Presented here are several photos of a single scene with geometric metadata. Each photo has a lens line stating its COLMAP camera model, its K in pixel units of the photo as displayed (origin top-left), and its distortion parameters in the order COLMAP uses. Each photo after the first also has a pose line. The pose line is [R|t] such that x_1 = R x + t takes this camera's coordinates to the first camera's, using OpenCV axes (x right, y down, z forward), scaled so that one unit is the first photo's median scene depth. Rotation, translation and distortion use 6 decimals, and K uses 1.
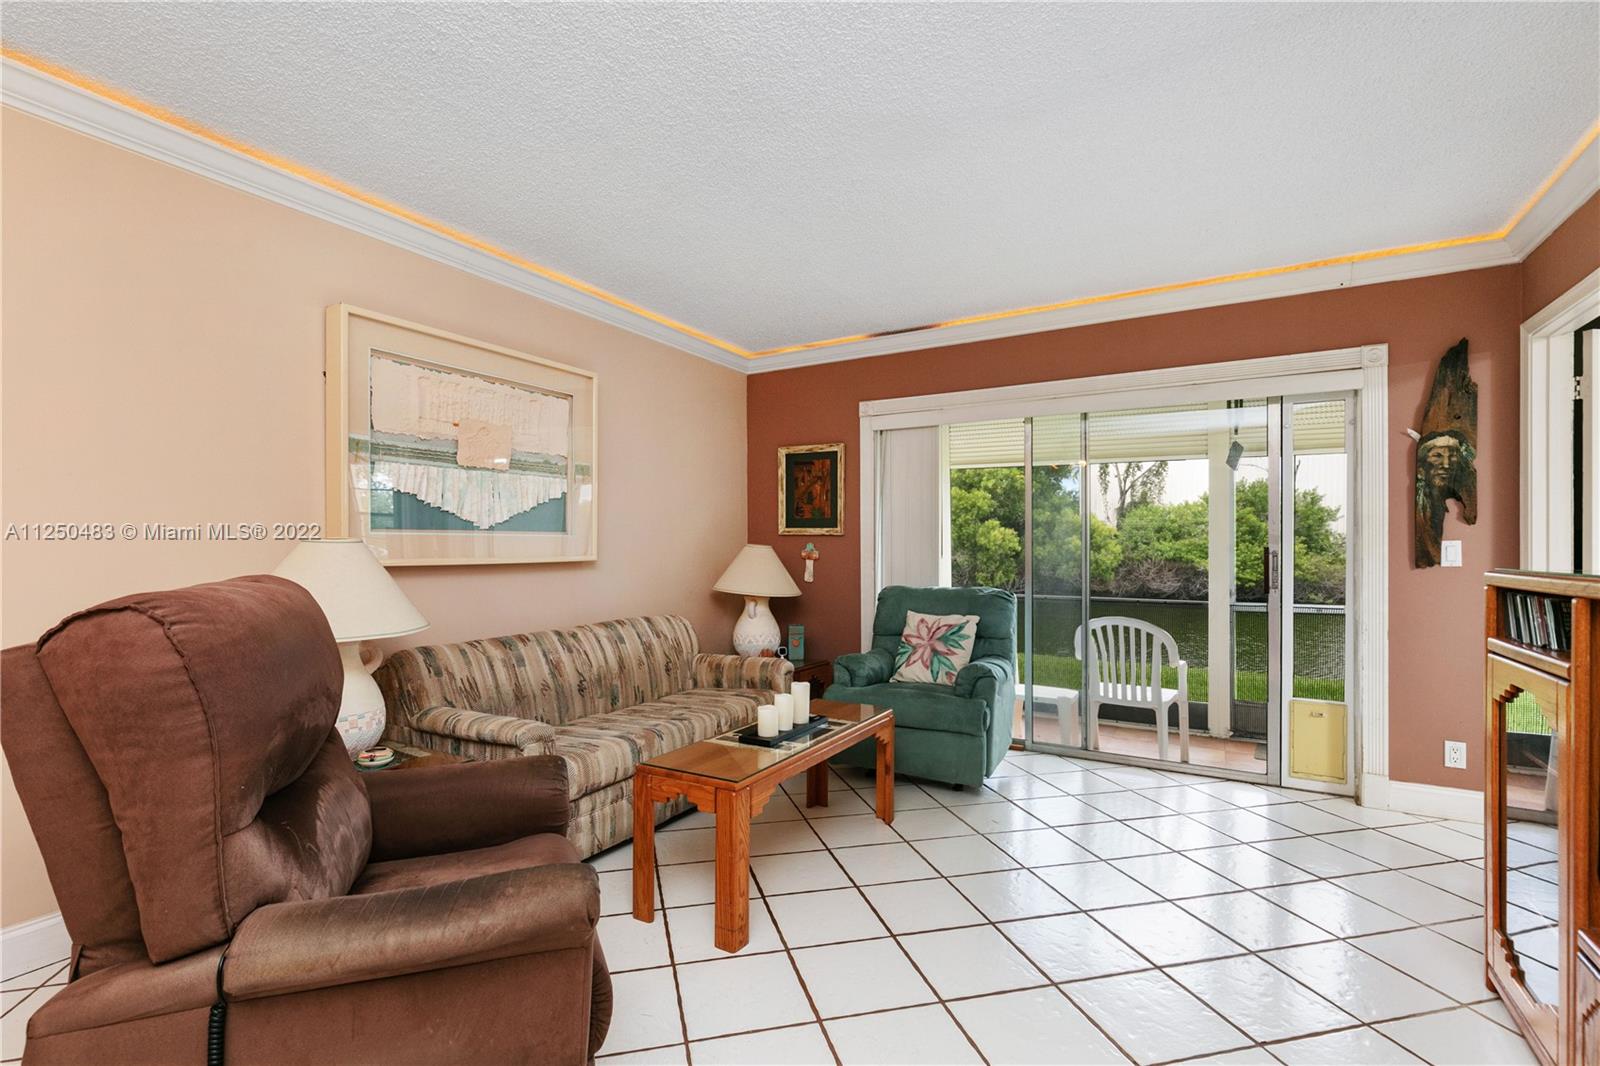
lens RADIAL K [[730.6, 0, 798.1], [0, 730.6, 554.9], [0, 0, 1]] dist [0.006835, -0.002929]
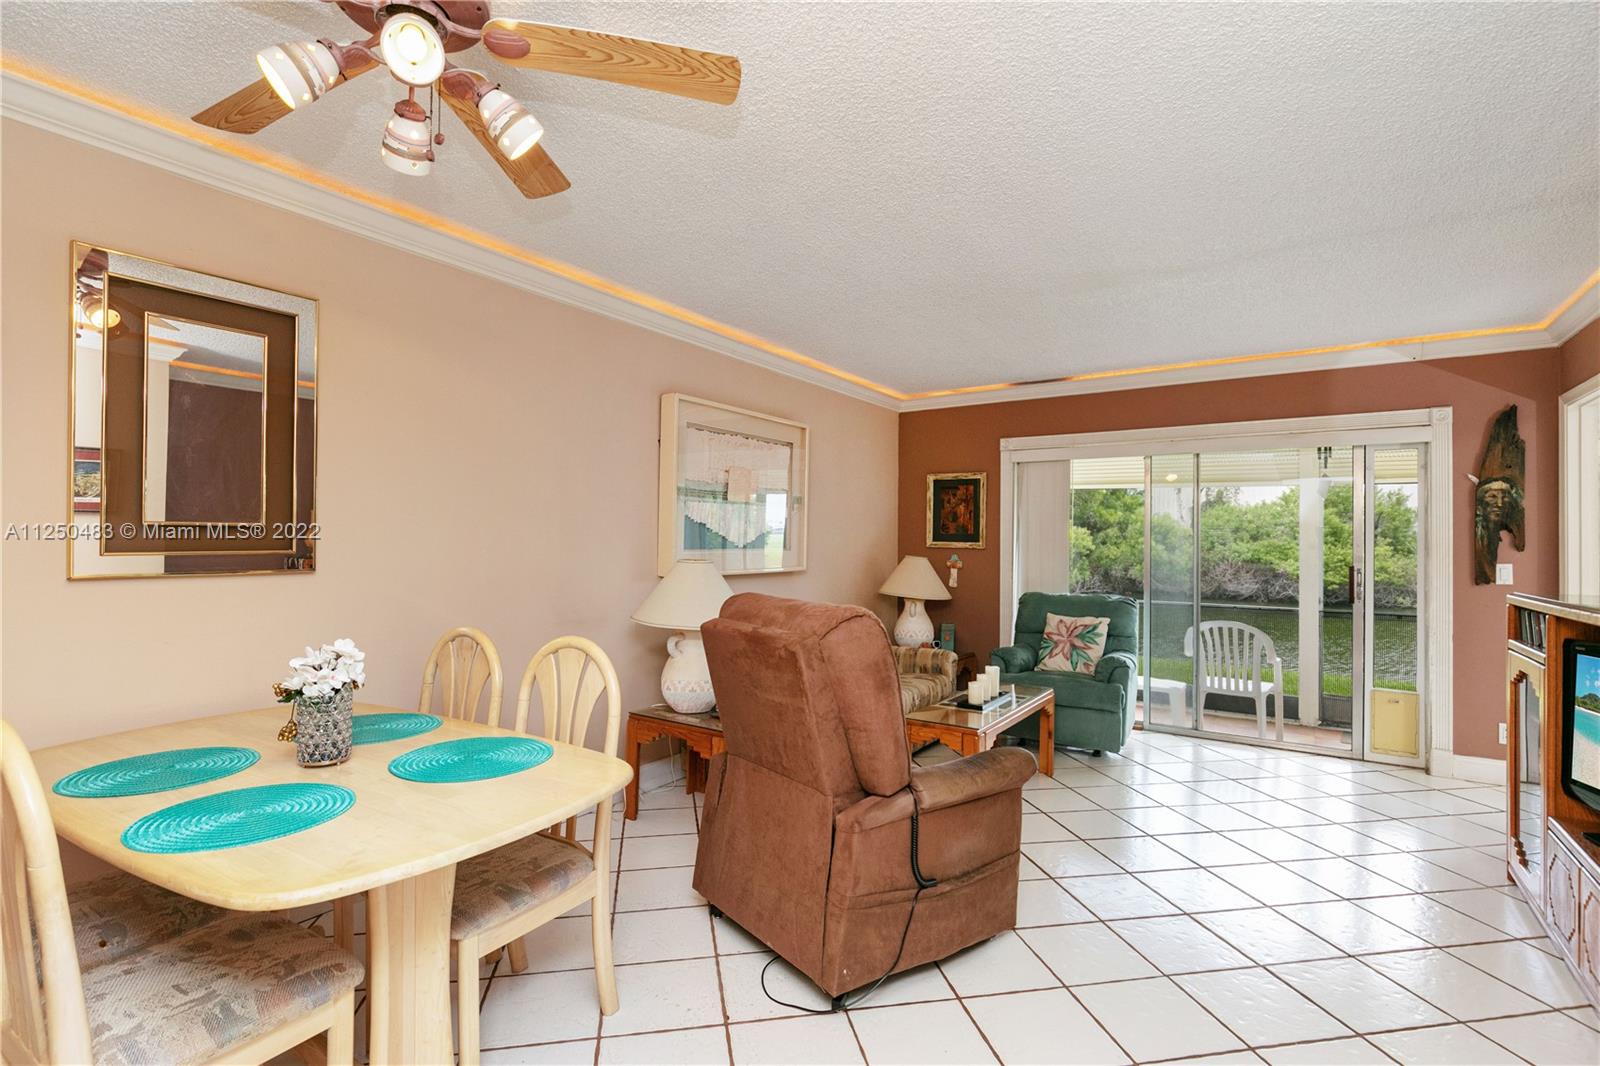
lens RADIAL K [[742.2, 0, 795.8], [0, 742.2, 541.8], [0, 0, 1]] dist [-0.015068, 0.001464]
pose [[0.997062, 0.008581, -0.076122, -0.168547], [-0.009434, 0.999897, -0.010856, -0.024211], [0.076021, 0.011542, 0.997039, -0.258135]]
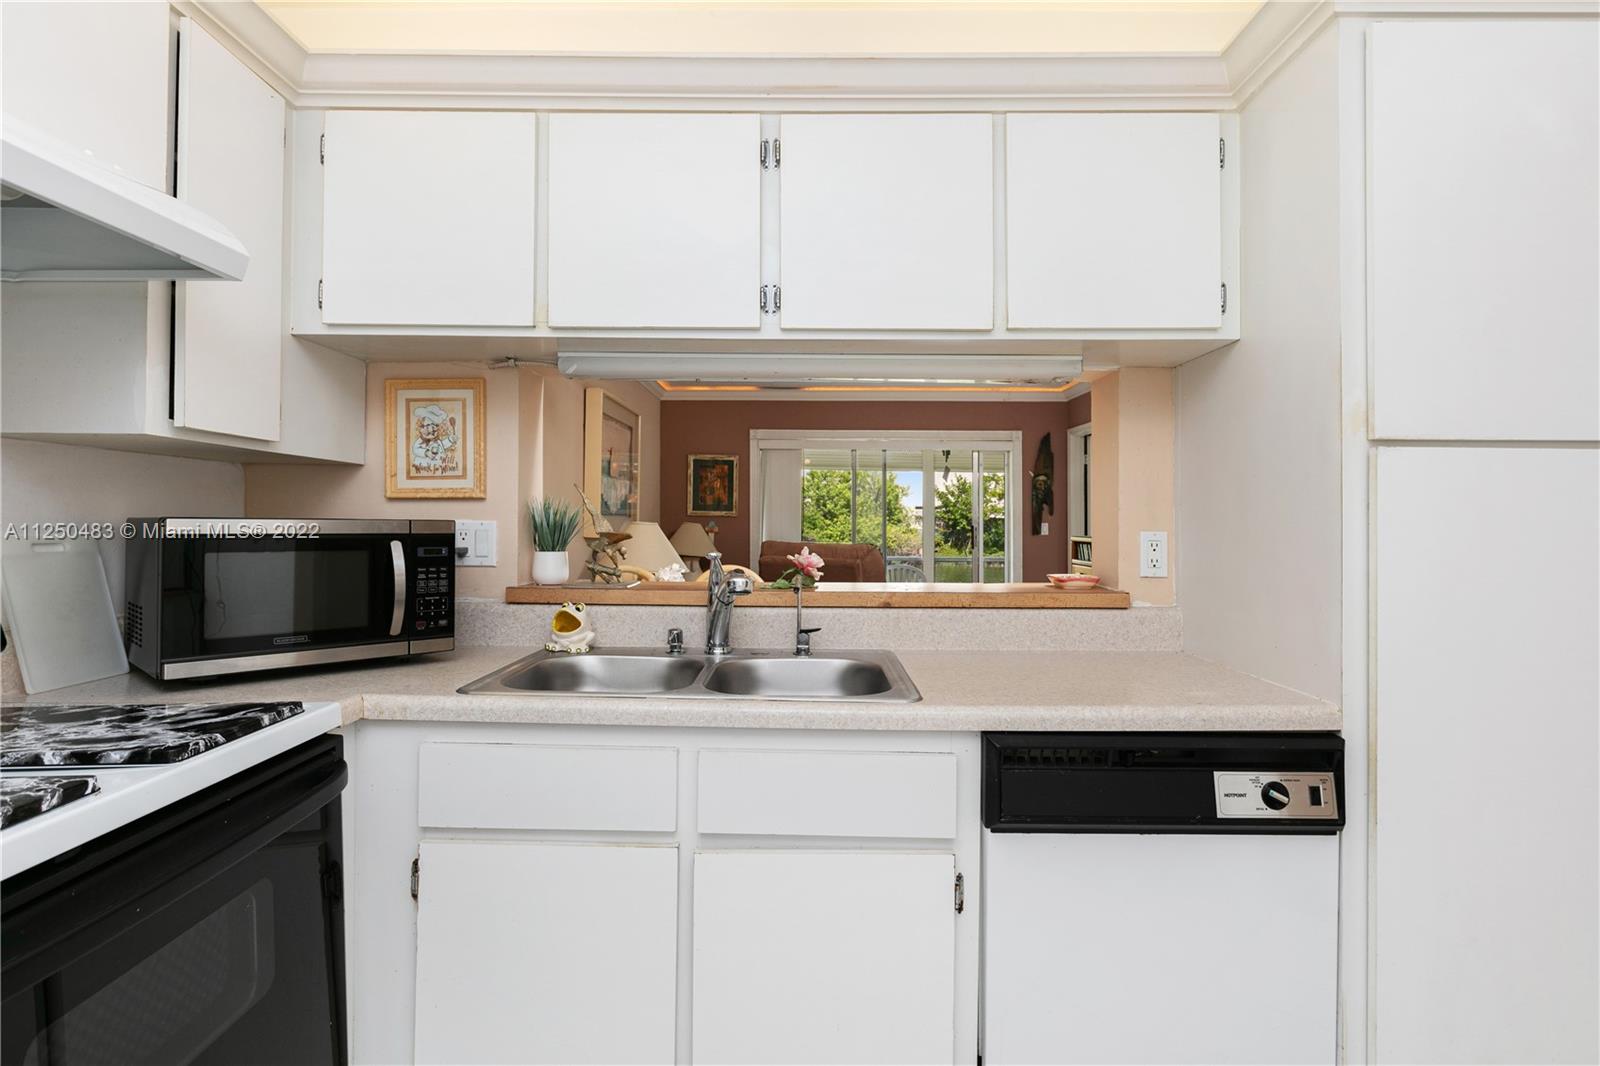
lens RADIAL K [[830.9, 0, 803.5], [0, 830.9, 509.5], [0, 0, 1]] dist [0.000043, 0.000057]
pose [[0.862437, 0.009430, 0.506076, -0.745274], [0.000210, 0.999820, -0.018990, -0.009551], [-0.506164, 0.016484, 0.862280, -0.587212]]
